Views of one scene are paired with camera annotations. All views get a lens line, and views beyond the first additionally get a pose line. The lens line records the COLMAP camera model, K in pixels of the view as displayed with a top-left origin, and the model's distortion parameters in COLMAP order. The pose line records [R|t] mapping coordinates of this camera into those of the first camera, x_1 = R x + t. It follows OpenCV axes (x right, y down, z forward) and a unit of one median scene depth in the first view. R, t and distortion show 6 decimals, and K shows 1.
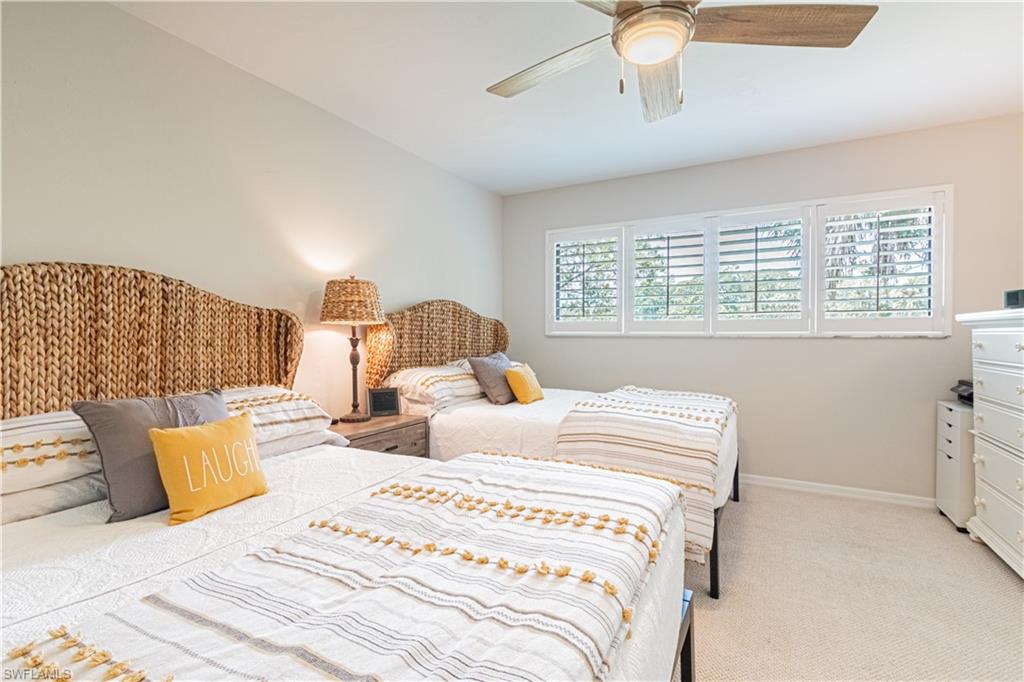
lens RADIAL K [[464.3, 0, 523.2], [0, 464.3, 334.9], [0, 0, 1]] dist [0.002151, -0.001629]
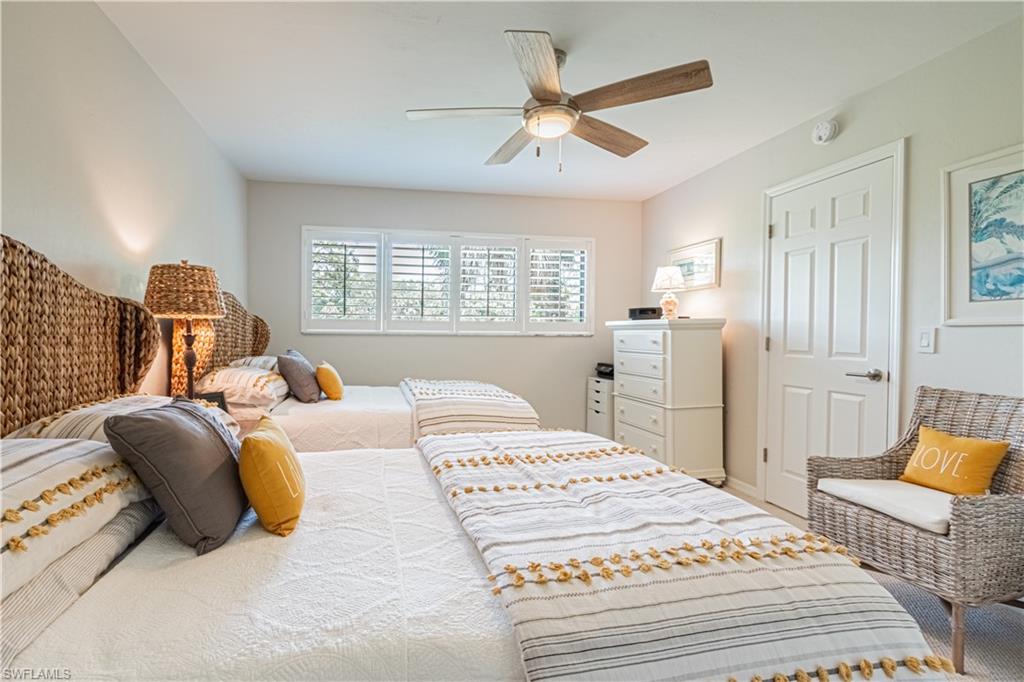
lens RADIAL K [[464.3, 0, 469.2], [0, 464.3, 337.2], [0, 0, 1]] dist [0.002151, -0.001629]
pose [[0.793311, 0.001359, 0.608815, -0.478332], [-0.007147, 0.999949, 0.007081, 0.001596], [-0.608775, -0.009969, 0.793281, 0.020415]]
